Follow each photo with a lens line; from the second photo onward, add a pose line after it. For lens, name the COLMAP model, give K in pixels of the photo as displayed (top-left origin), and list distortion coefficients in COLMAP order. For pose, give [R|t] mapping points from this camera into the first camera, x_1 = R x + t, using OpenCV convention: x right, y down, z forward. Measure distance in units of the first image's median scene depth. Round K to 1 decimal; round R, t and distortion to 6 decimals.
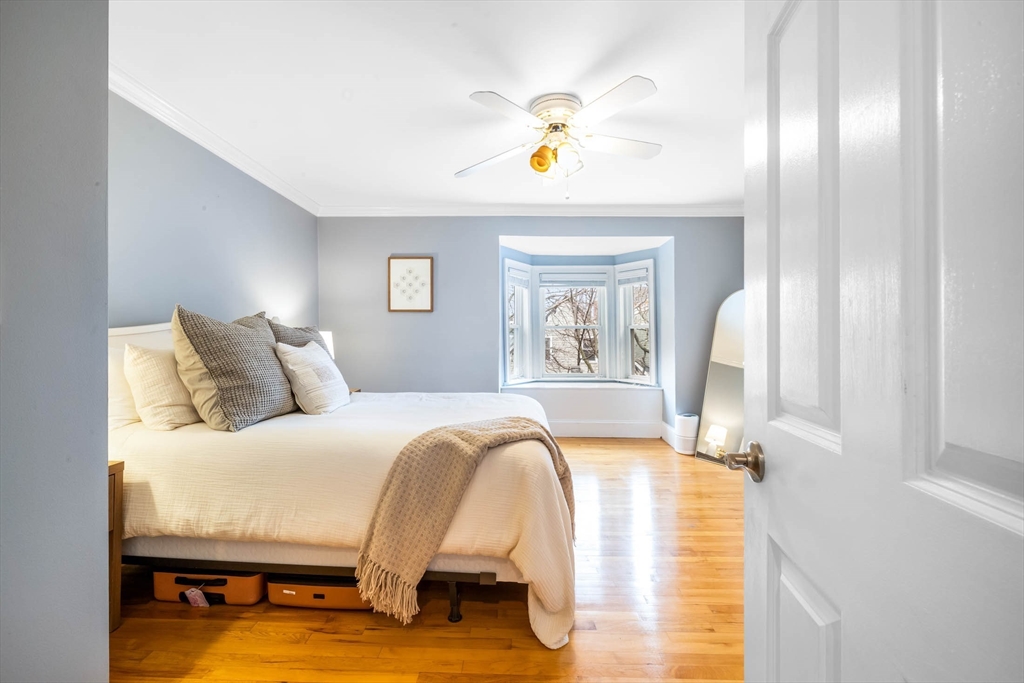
lens RADIAL K [[435.9, 0, 509.8], [0, 435.9, 335.2], [0, 0, 1]] dist [0.001318, -0.000231]
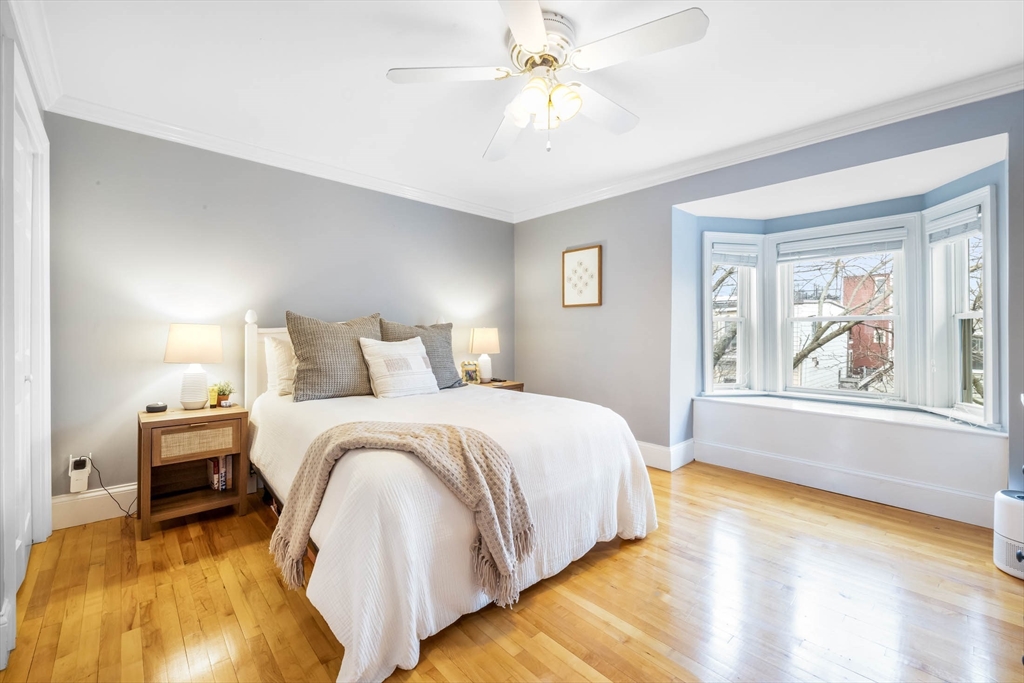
lens RADIAL K [[435.9, 0, 509.8], [0, 435.9, 335.2], [0, 0, 1]] dist [0.001318, -0.000231]
pose [[0.679970, 0.005779, -0.733217, 0.359378], [0.000917, 0.999961, 0.008732, 0.000066], [0.733240, -0.006610, 0.679938, 0.244262]]
